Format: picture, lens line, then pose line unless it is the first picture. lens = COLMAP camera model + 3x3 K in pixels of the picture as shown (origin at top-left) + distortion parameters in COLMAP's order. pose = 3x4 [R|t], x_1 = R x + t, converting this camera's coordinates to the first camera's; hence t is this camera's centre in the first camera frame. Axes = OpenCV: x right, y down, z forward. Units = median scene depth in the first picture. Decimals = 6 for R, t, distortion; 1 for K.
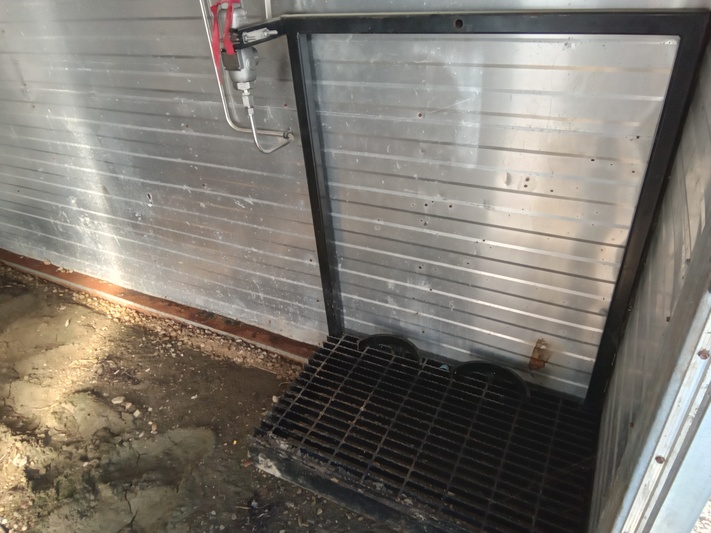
lens RADIAL K [[490.9, 0, 358.3], [0, 490.9, 269.0], [0, 0, 1]] dist [0.050416, -0.064660]
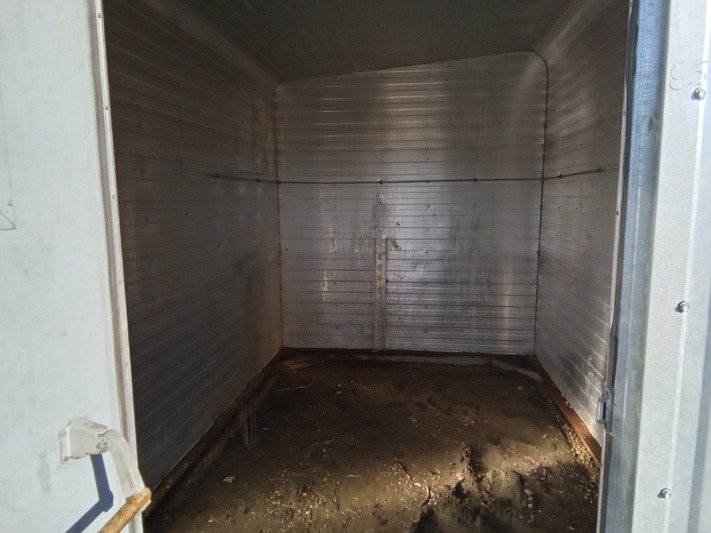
lens RADIAL K [[490.9, 0, 358.3], [0, 490.9, 269.0], [0, 0, 1]] dist [0.050416, -0.064660]
pose [[0.350068, 0.197372, -0.915695, 0.548647], [-0.523047, 0.852148, -0.016285, 0.013410], [0.777094, 0.484652, 0.401544, -0.232138]]
